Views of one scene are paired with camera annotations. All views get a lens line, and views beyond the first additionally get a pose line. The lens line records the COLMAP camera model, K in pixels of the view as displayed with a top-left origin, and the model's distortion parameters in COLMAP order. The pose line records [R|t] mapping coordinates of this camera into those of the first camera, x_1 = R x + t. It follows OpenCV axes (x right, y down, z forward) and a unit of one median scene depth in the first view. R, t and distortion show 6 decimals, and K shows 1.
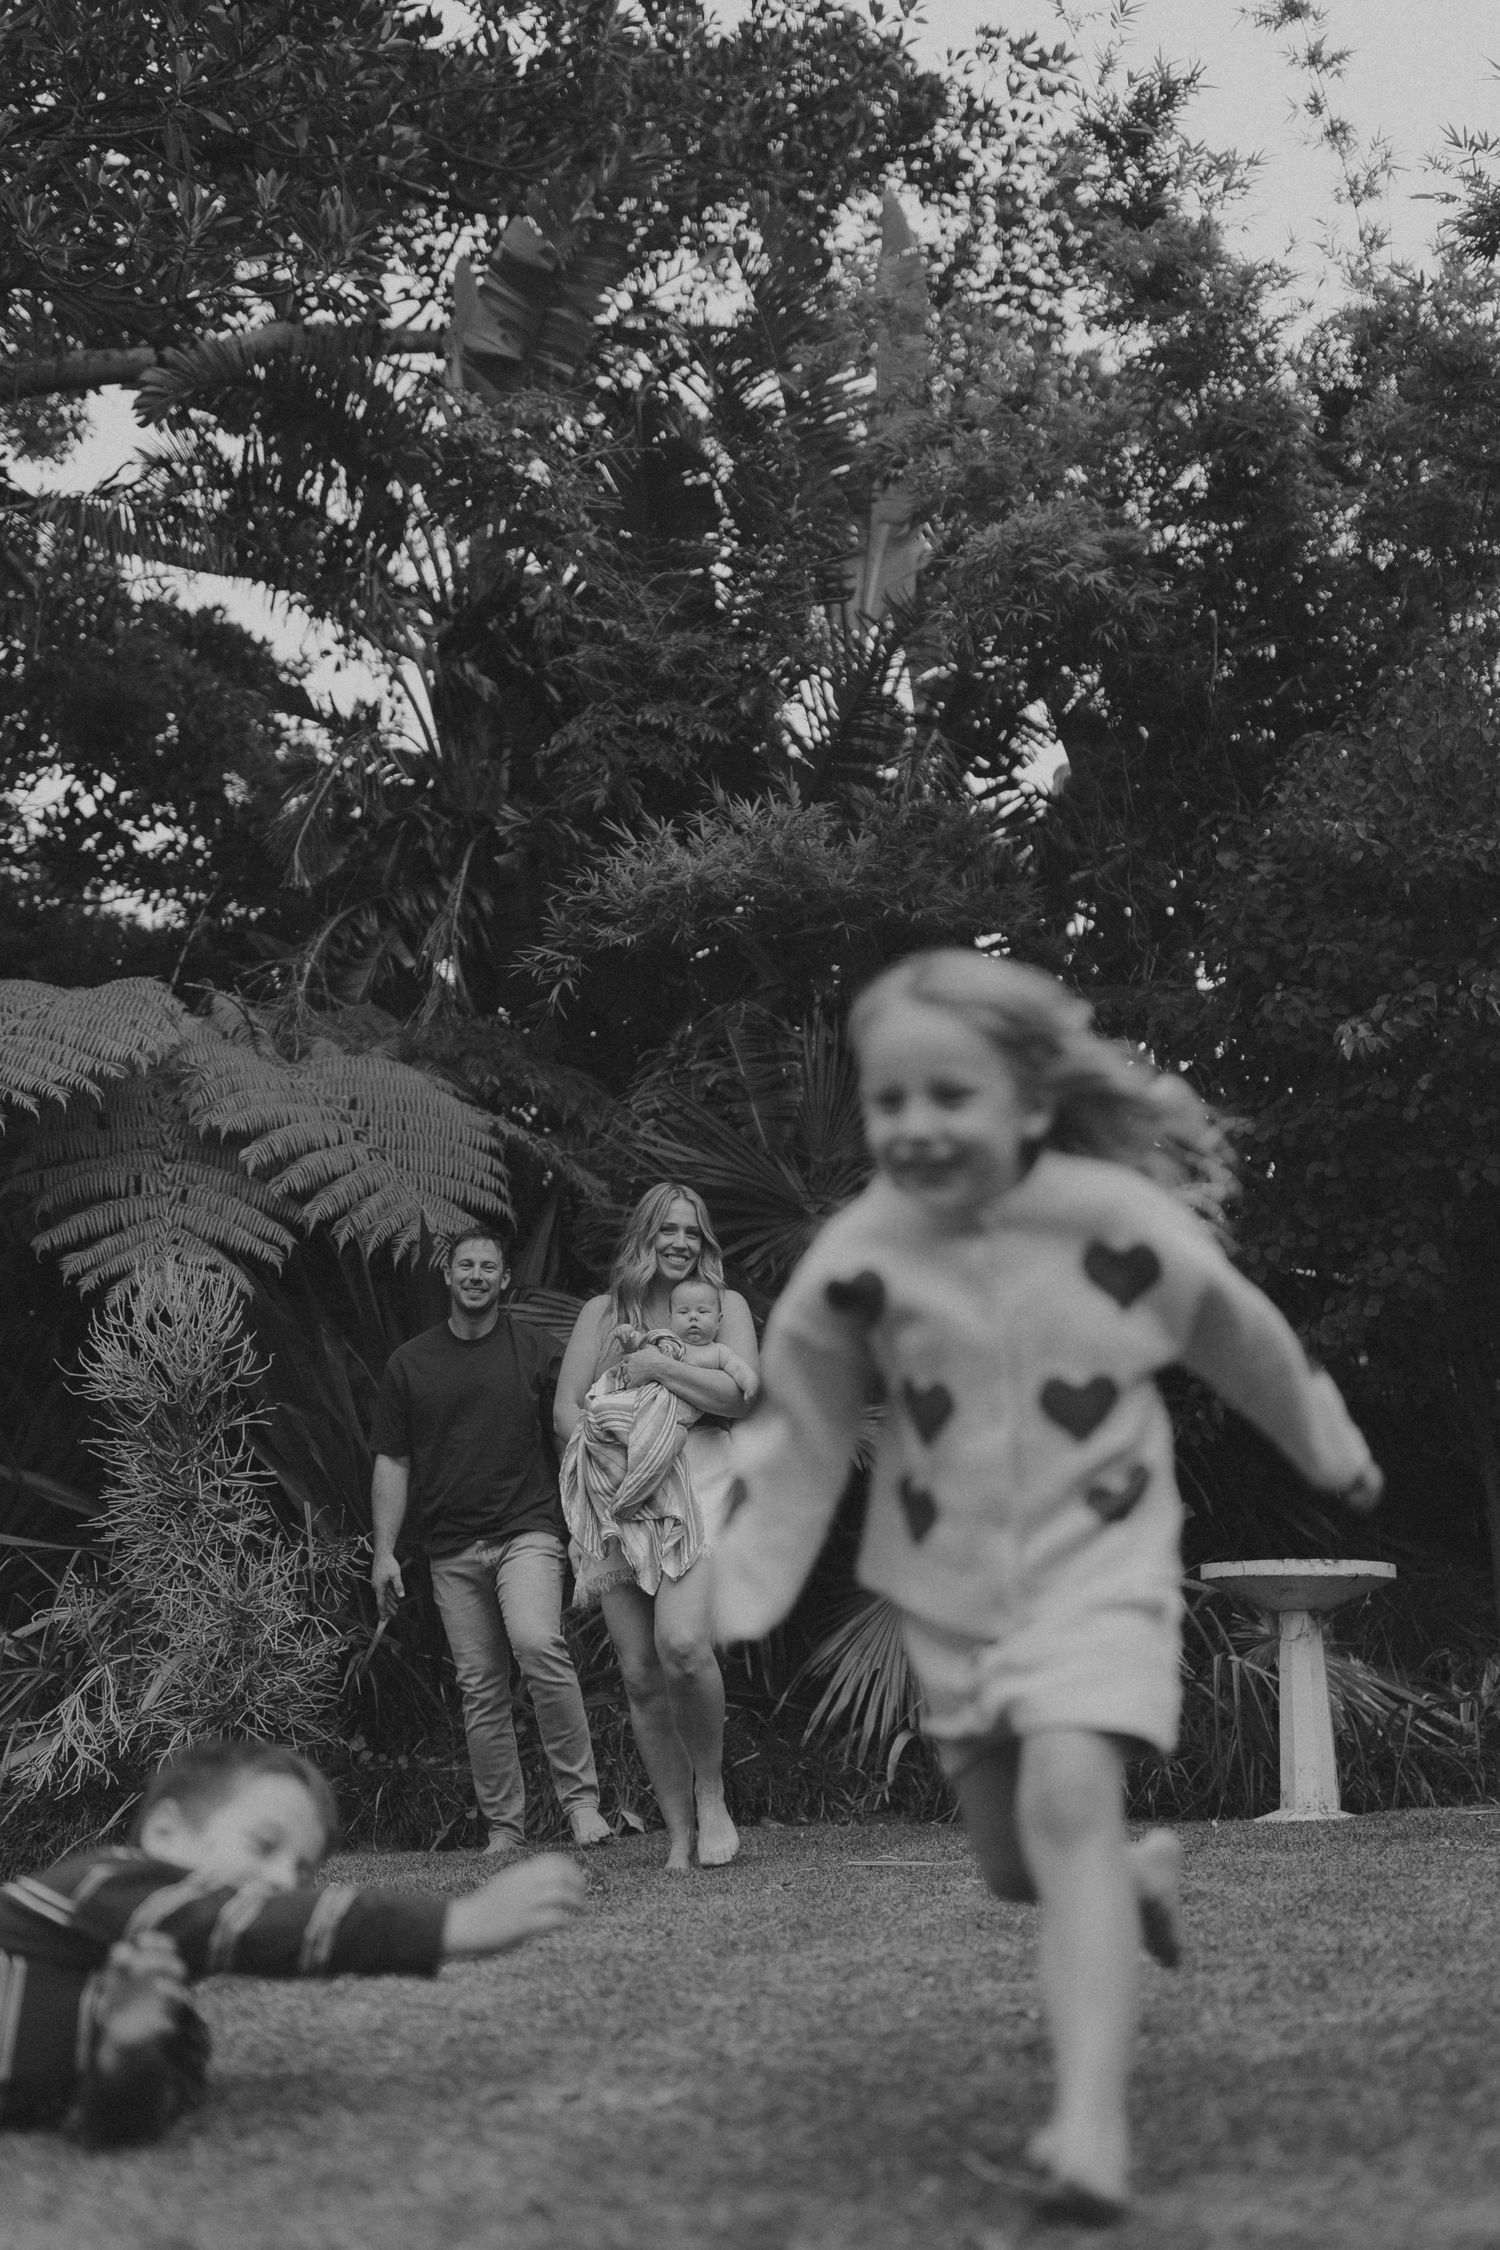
lens RADIAL K [[2129.2, 0, 750.0], [0, 2129.2, 1125.0], [0, 0, 1]] dist [0.011525, -0.000212]
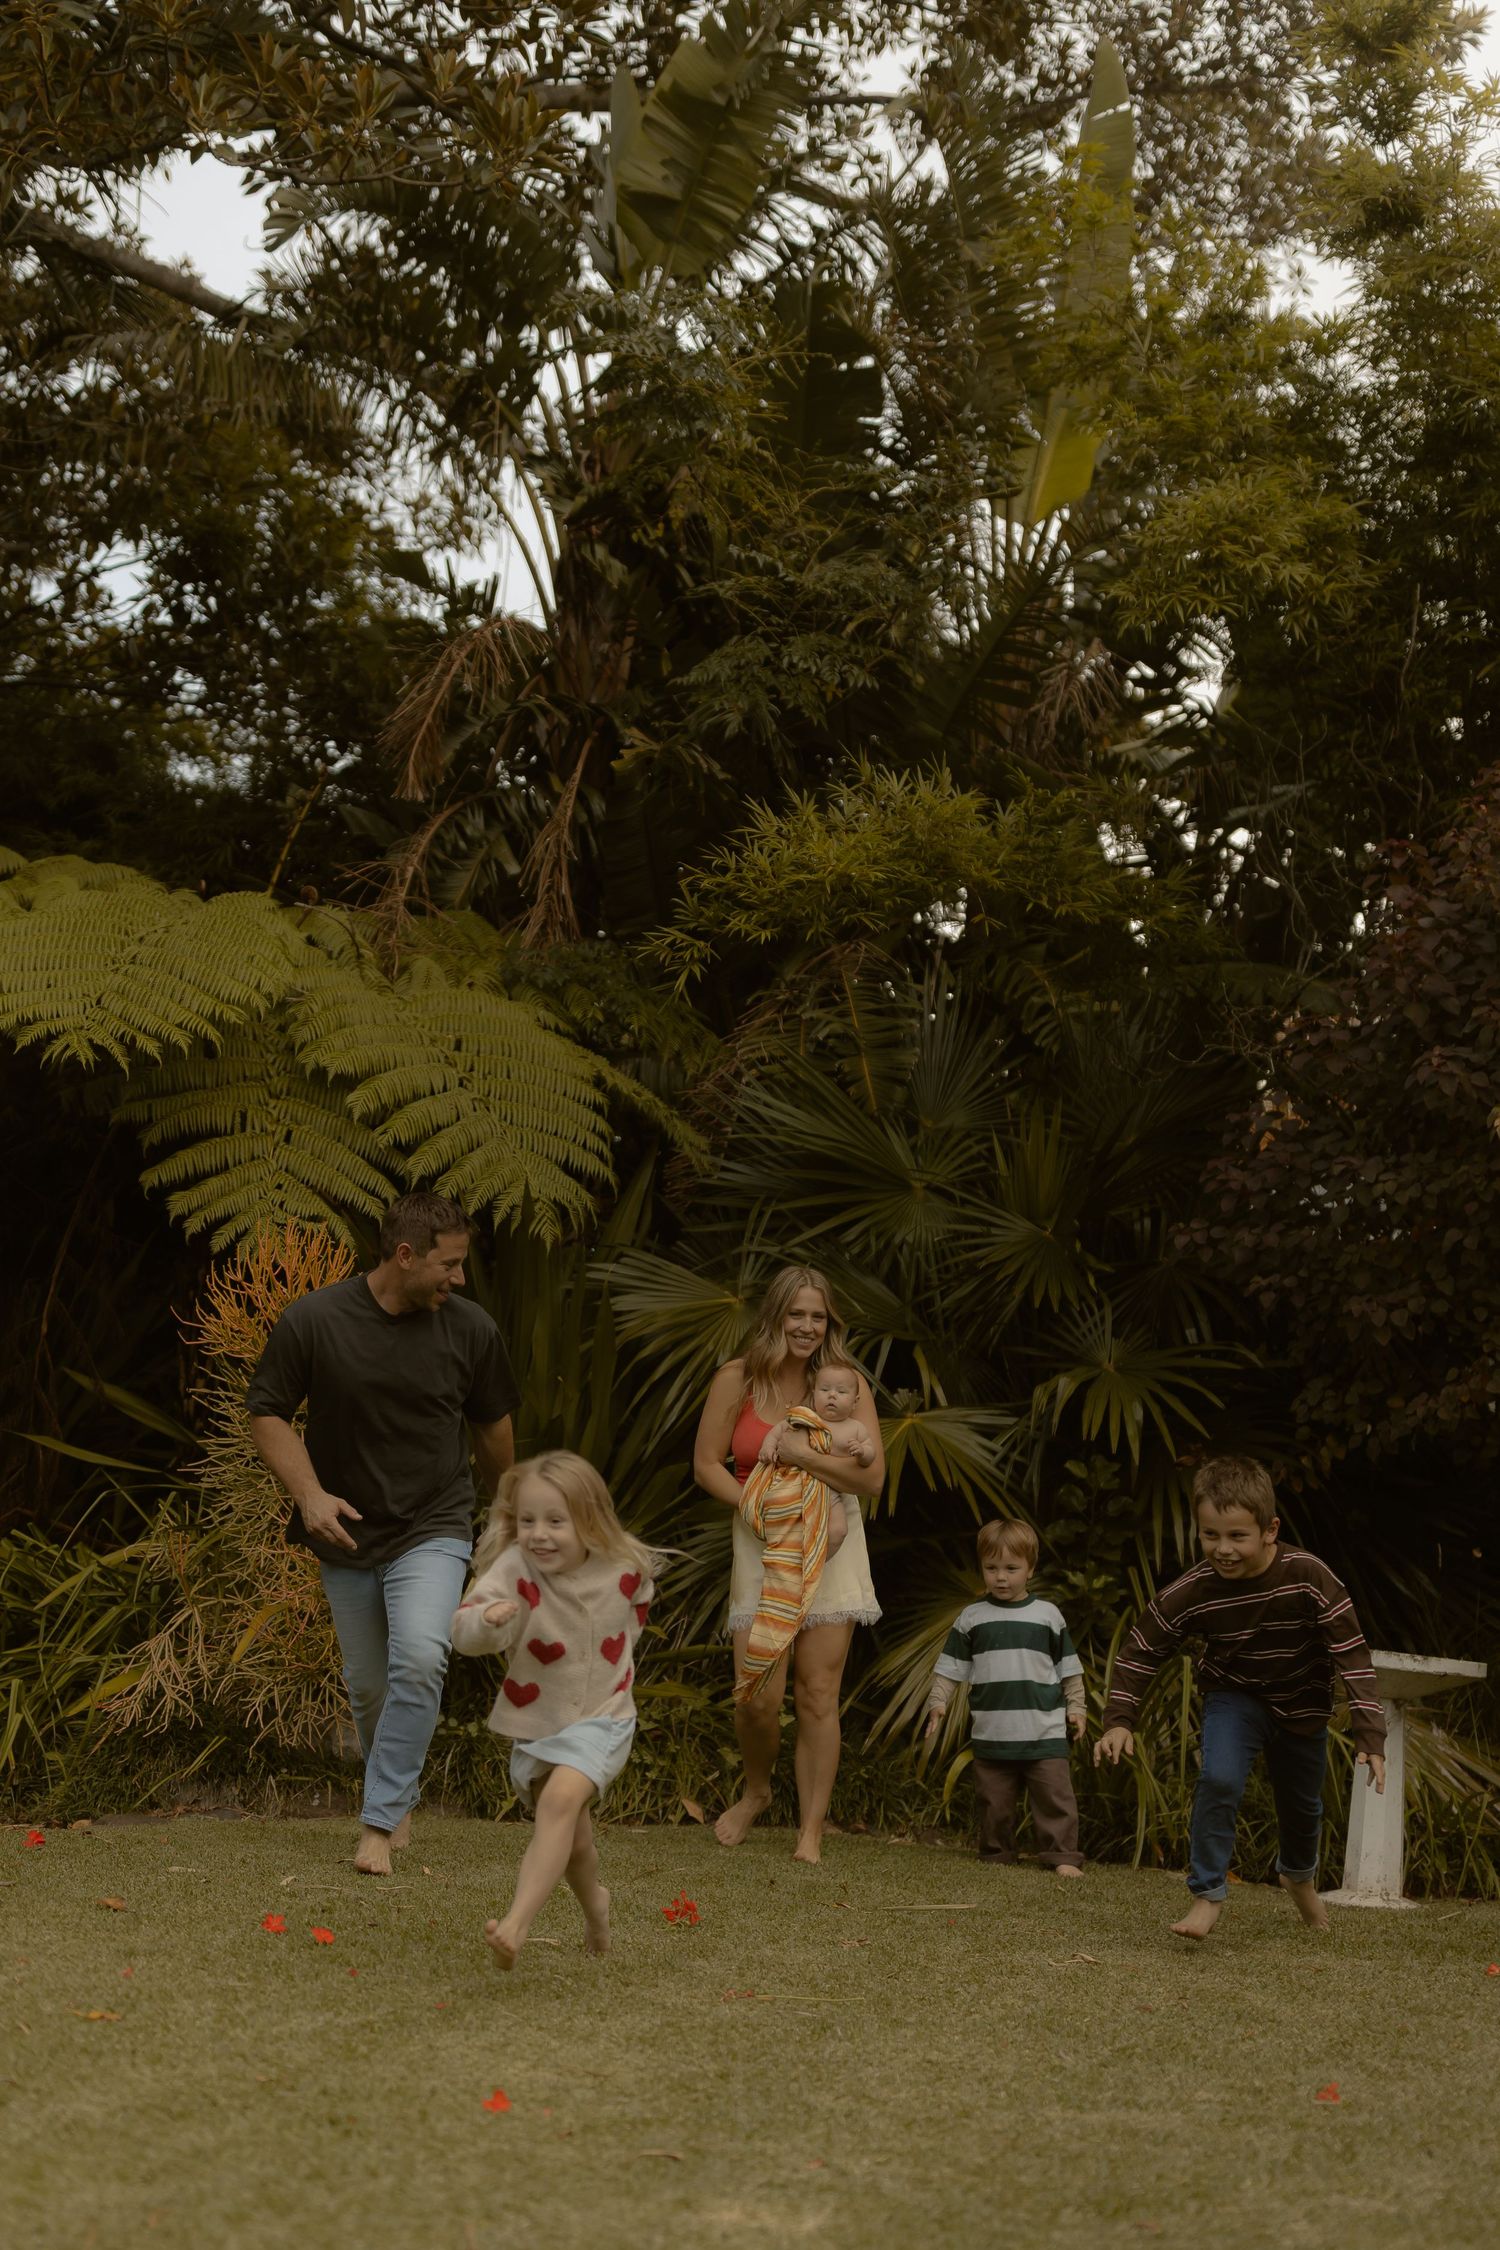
lens RADIAL K [[2407.6, 0, 633.7], [0, 2407.6, 1145.8], [0, 0, 1]] dist [0.028213, -0.028435]
pose [[0.993311, 0.090241, -0.072038, -0.025528], [-0.083385, 0.992160, 0.093091, -0.081361], [0.079873, -0.086461, 0.993048, -0.100881]]
